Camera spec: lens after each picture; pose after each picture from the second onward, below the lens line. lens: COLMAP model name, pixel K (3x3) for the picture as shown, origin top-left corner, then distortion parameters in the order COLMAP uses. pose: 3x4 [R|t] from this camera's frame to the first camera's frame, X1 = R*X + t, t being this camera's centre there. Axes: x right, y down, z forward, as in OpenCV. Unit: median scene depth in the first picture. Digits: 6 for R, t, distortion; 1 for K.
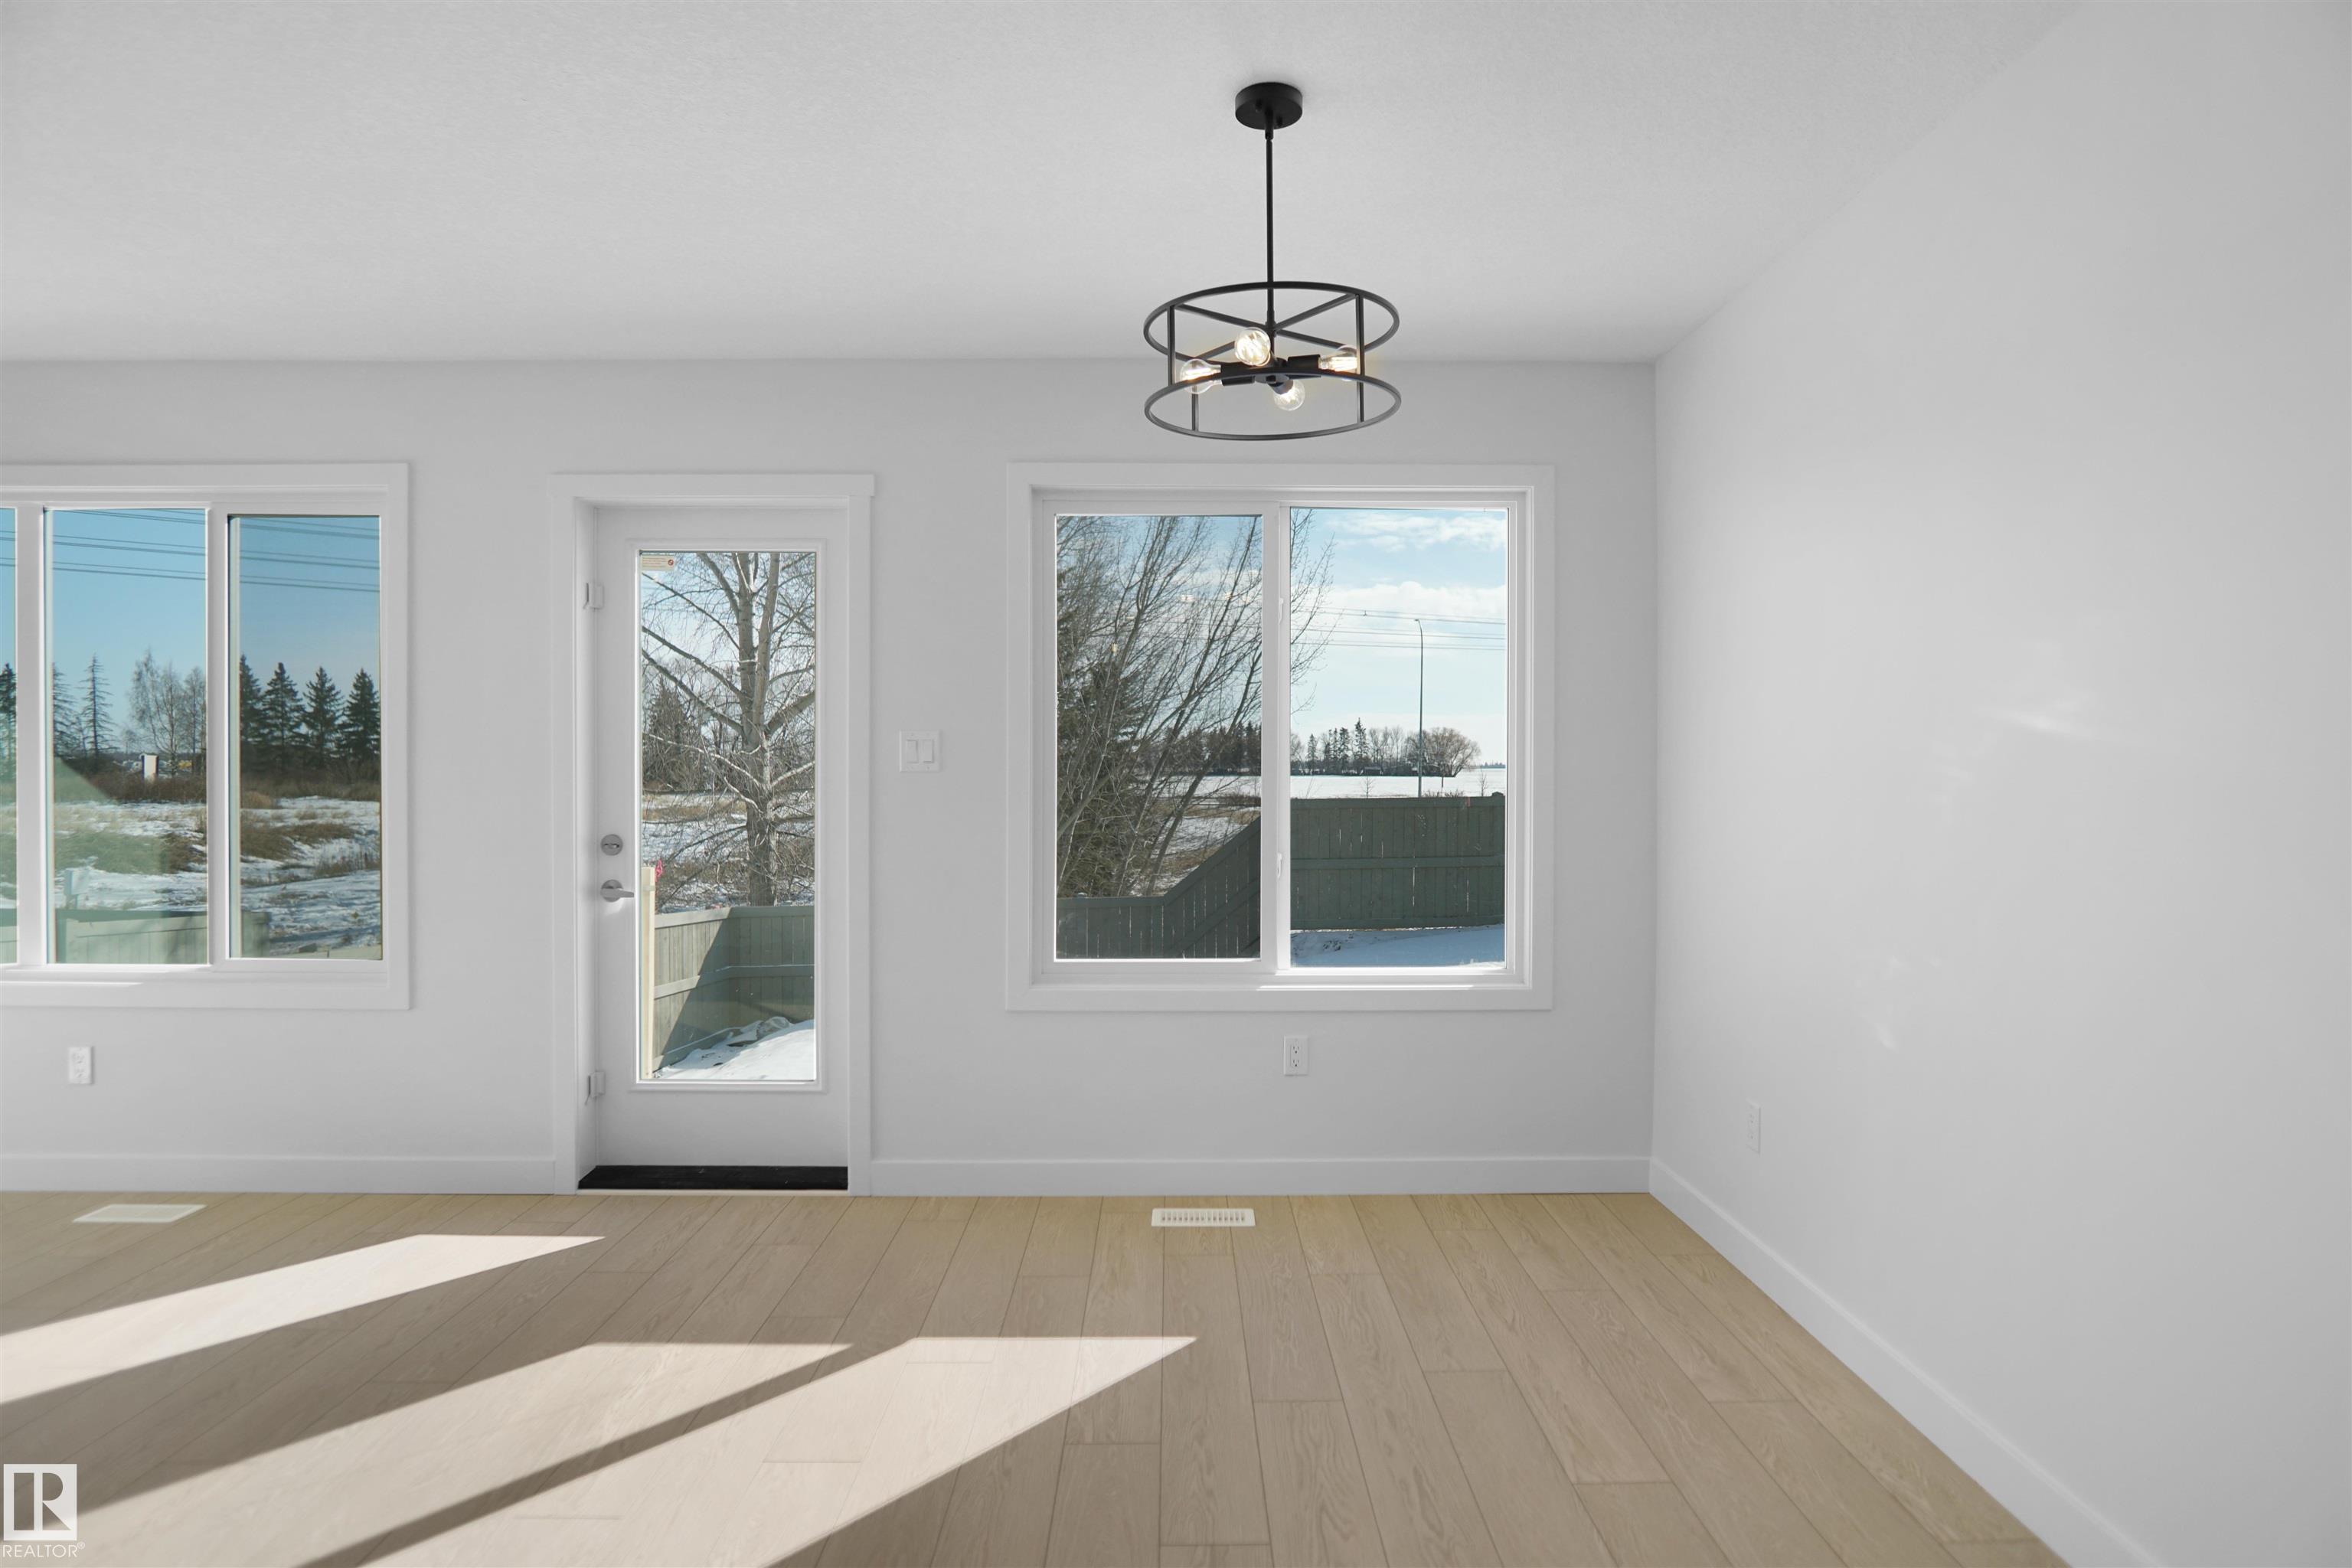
lens RADIAL K [[1278.4, 0, 1178.3], [0, 1278.4, 779.8], [0, 0, 1]] dist [-0.023322, 0.003716]
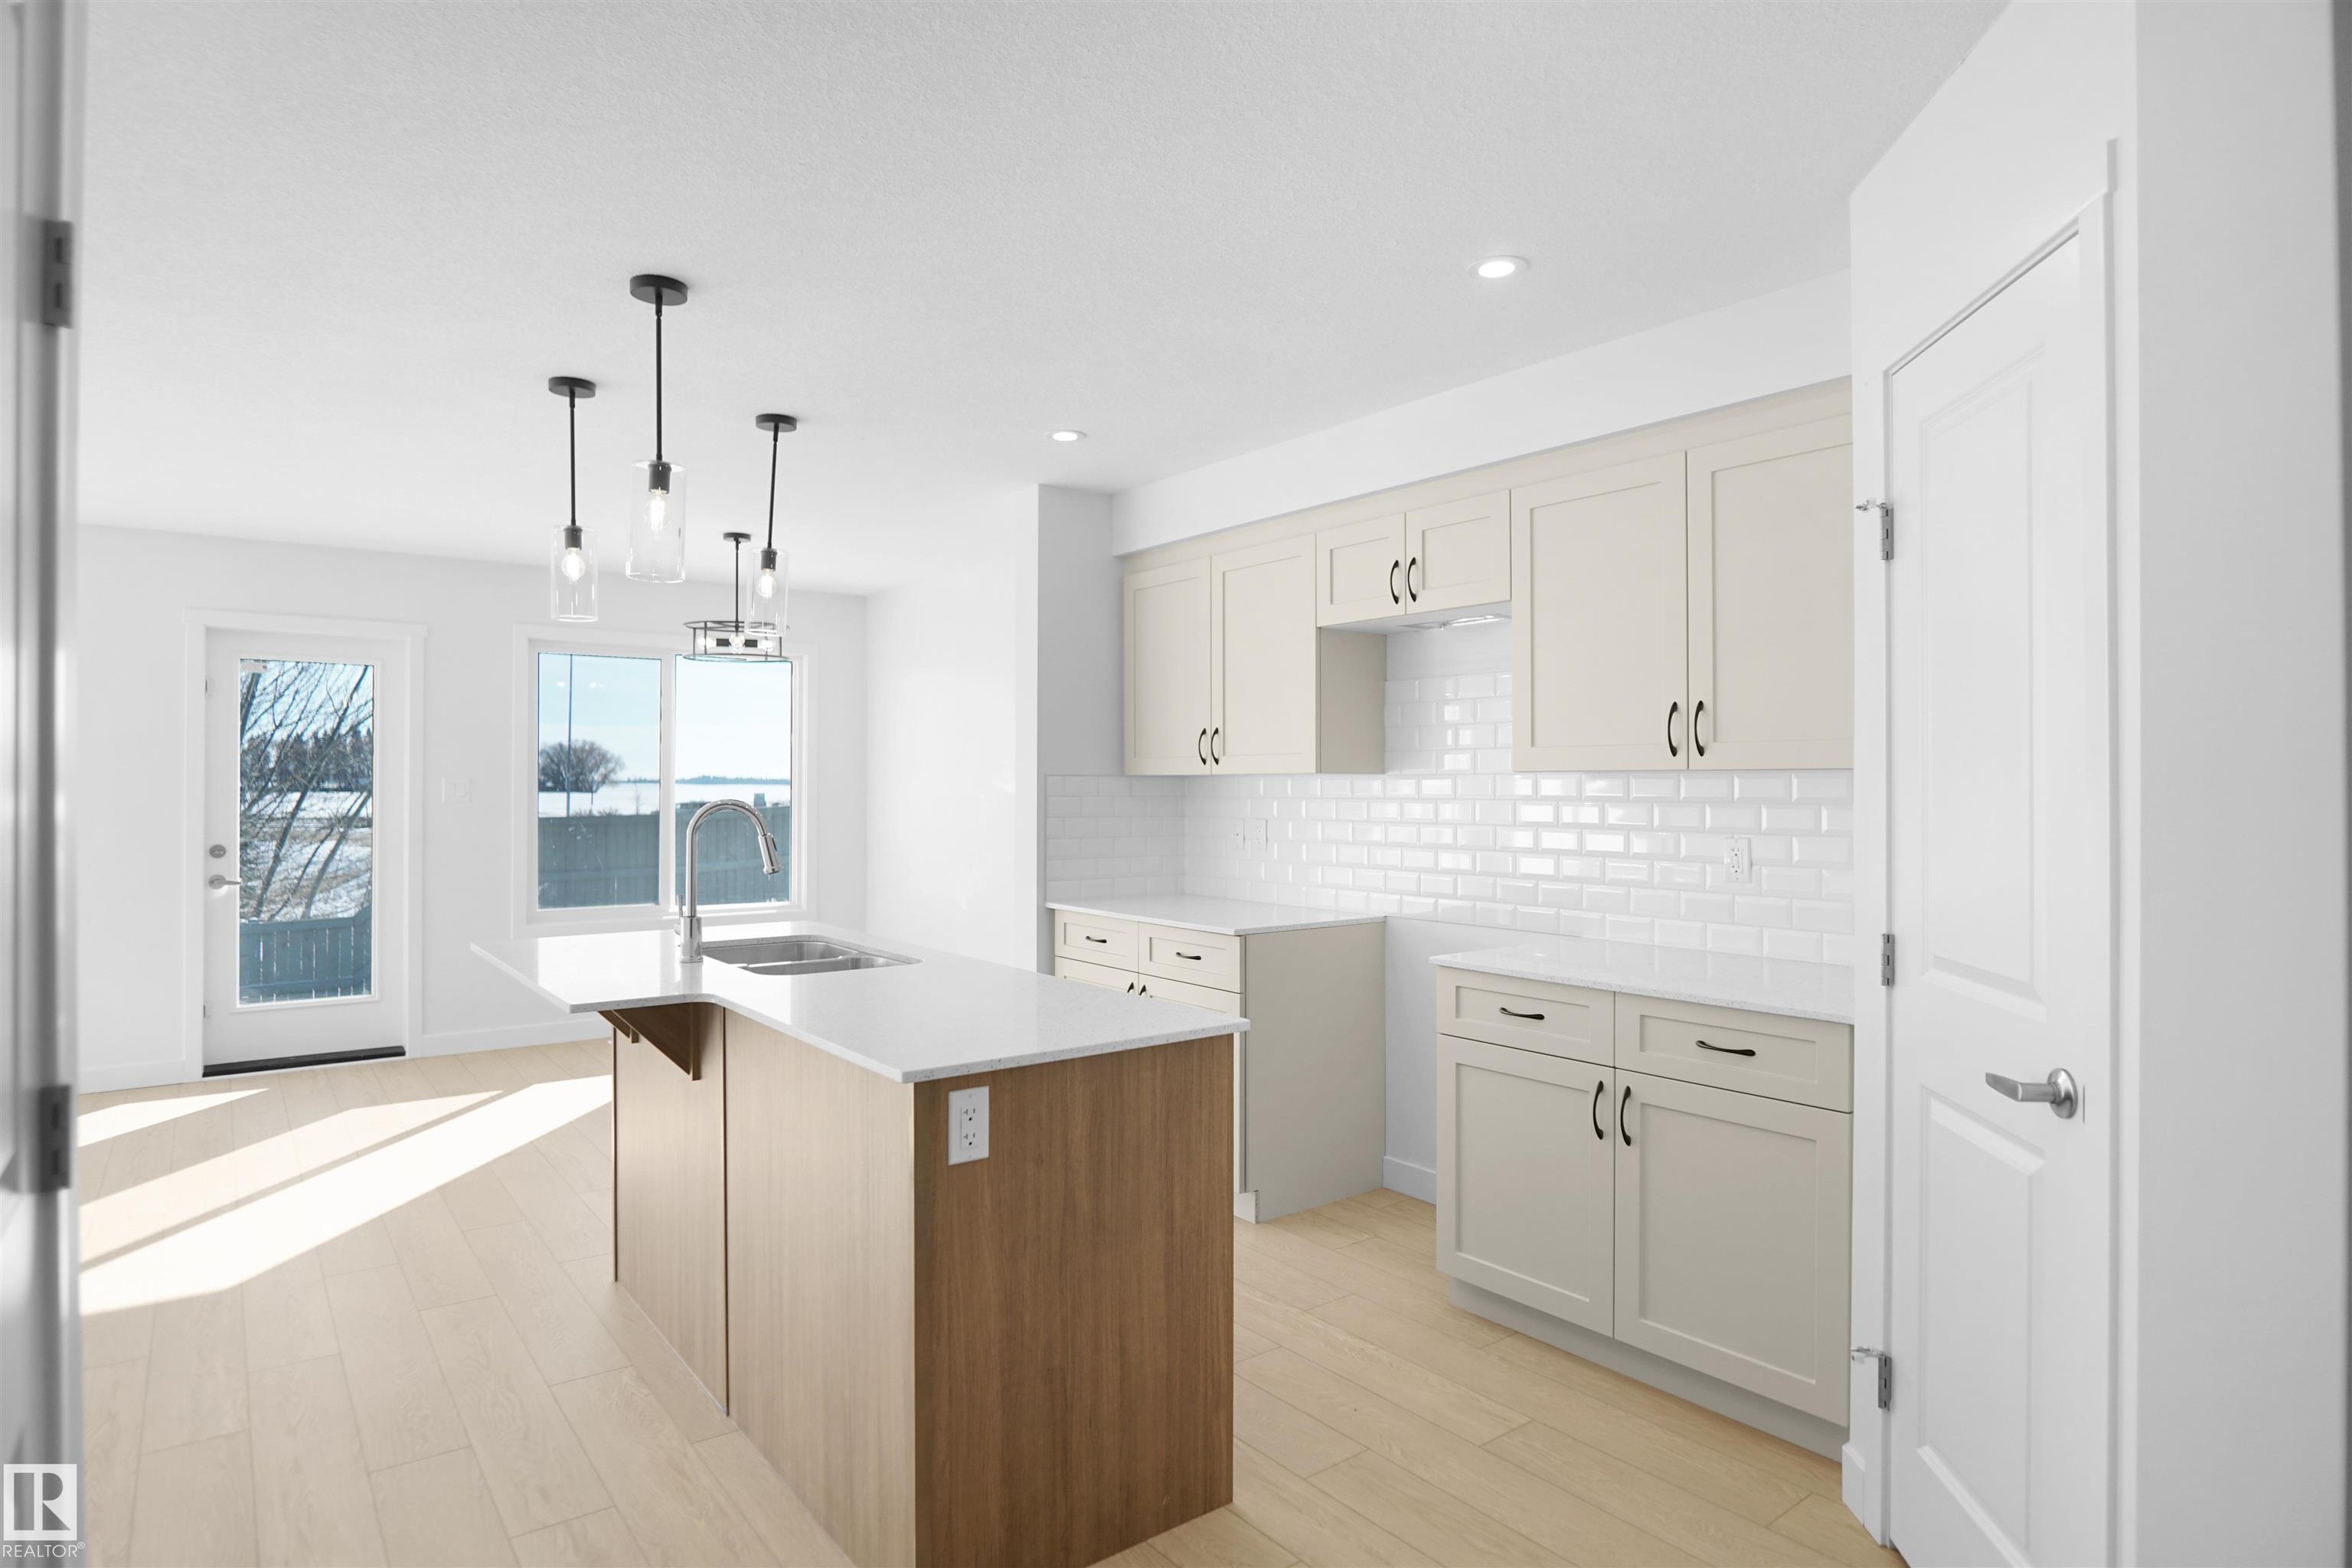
lens RADIAL K [[1278.4, 0, 1178.3], [0, 1278.4, 779.8], [0, 0, 1]] dist [-0.023322, 0.003716]
pose [[0.800296, 0.002435, 0.599600, -0.435981], [0.004733, 0.999935, -0.010378, -0.013628], [-0.599587, 0.011143, 0.800232, -0.902008]]
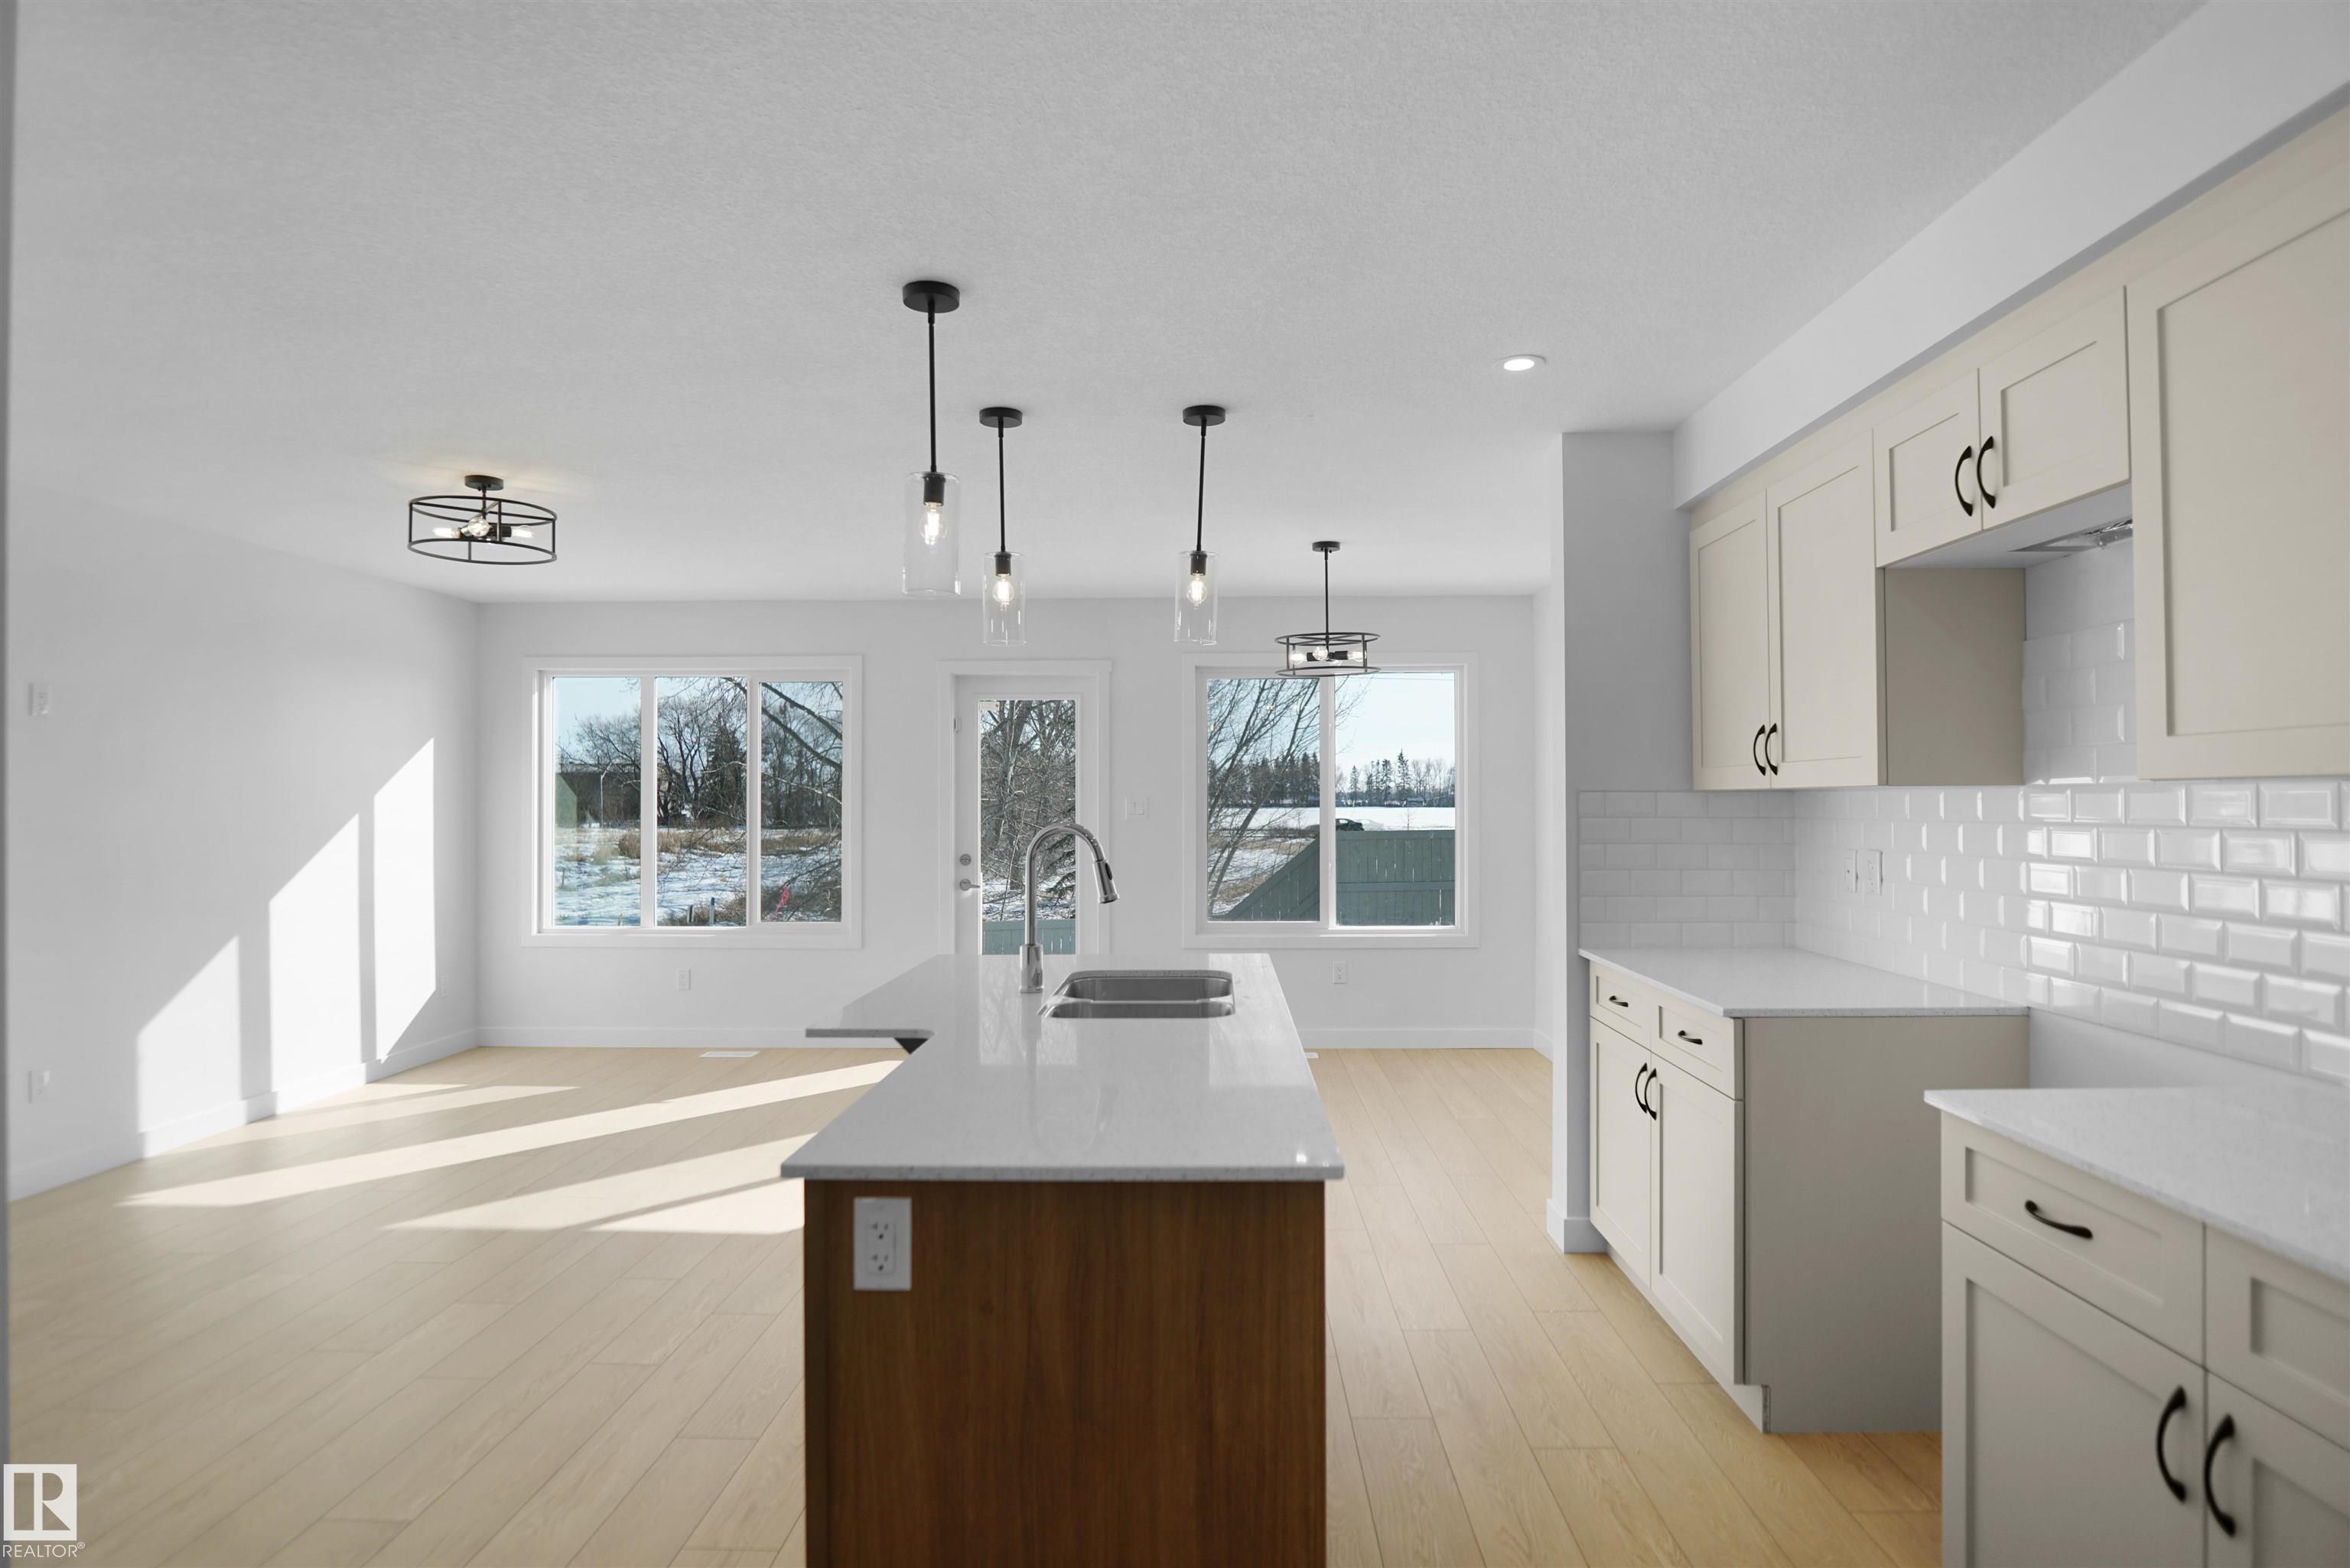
lens RADIAL K [[1277.2, 0, 1177.3], [0, 1277.2, 779.9], [0, 0, 1]] dist [-0.023322, 0.003716]
pose [[0.999416, -0.005626, -0.033700, -0.077819], [0.004776, 0.999670, -0.025239, -0.016592], [0.033831, 0.025064, 0.999113, -0.840143]]
